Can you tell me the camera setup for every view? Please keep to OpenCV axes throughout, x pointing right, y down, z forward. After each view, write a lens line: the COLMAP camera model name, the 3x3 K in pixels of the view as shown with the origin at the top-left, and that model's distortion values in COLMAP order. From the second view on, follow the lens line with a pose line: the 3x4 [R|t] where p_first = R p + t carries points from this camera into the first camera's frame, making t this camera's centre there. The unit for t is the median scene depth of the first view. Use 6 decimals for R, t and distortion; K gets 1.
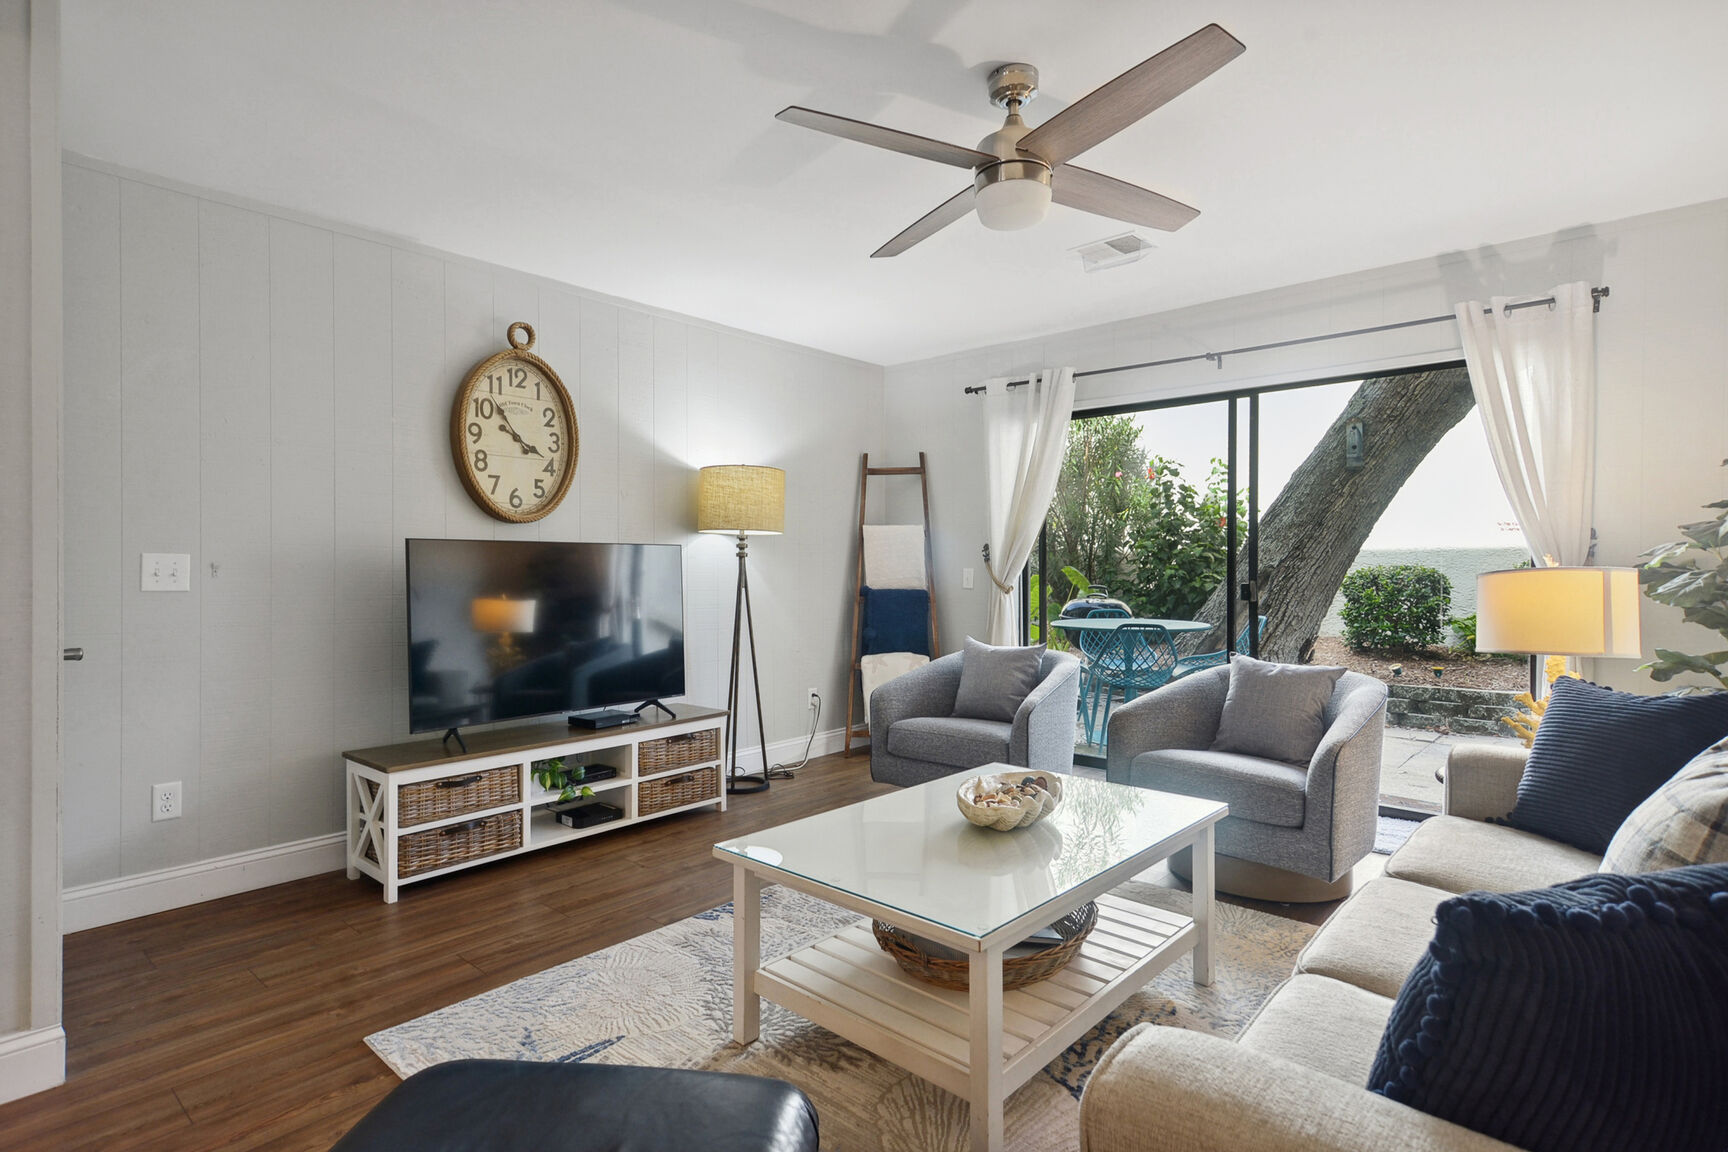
lens RADIAL K [[870.5, 0, 813.7], [0, 870.5, 583.3], [0, 0, 1]] dist [0.002950, 0.000046]
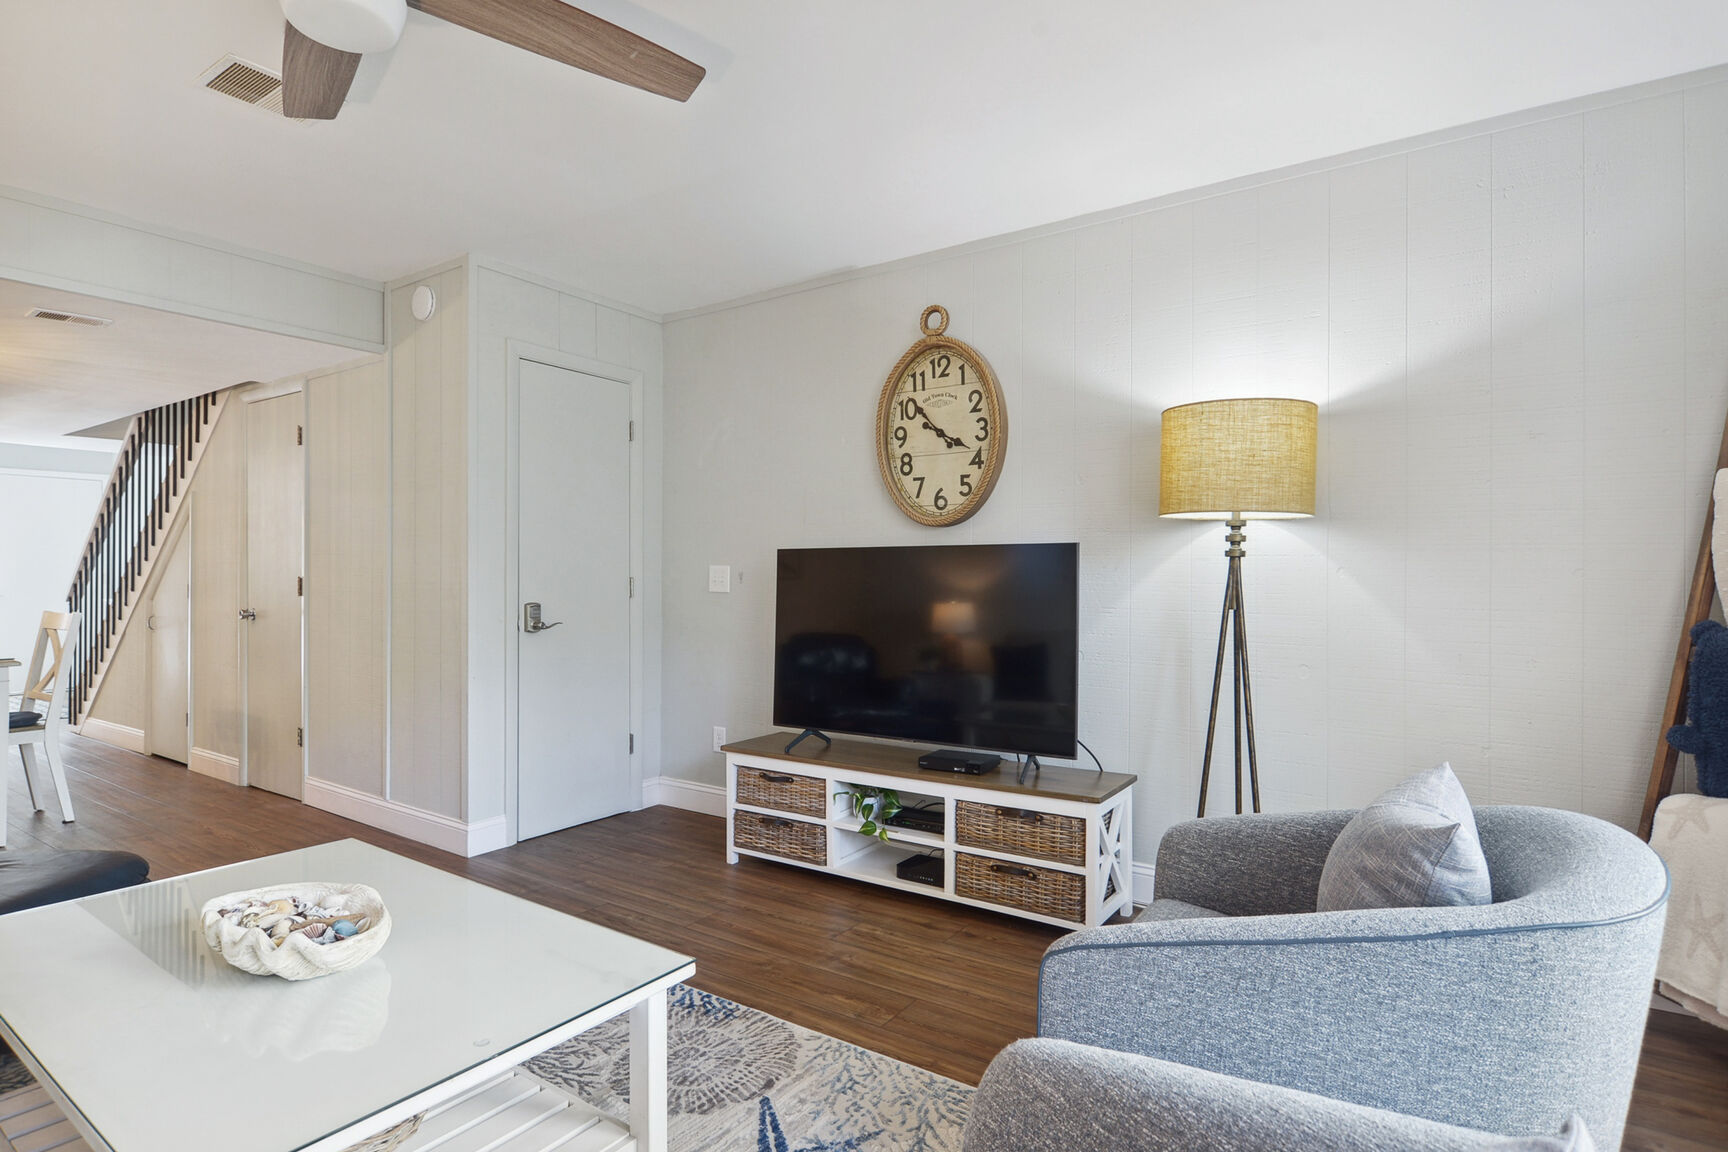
lens RADIAL K [[883.1, 0, 855.9], [0, 883.1, 579.9], [0, 0, 1]] dist [-0.000009, -0.008126]
pose [[0.152410, 0.003040, -0.988313, 0.567118], [-0.017937, 0.999839, 0.000309, -0.012437], [0.988155, 0.017680, 0.152440, 0.787800]]
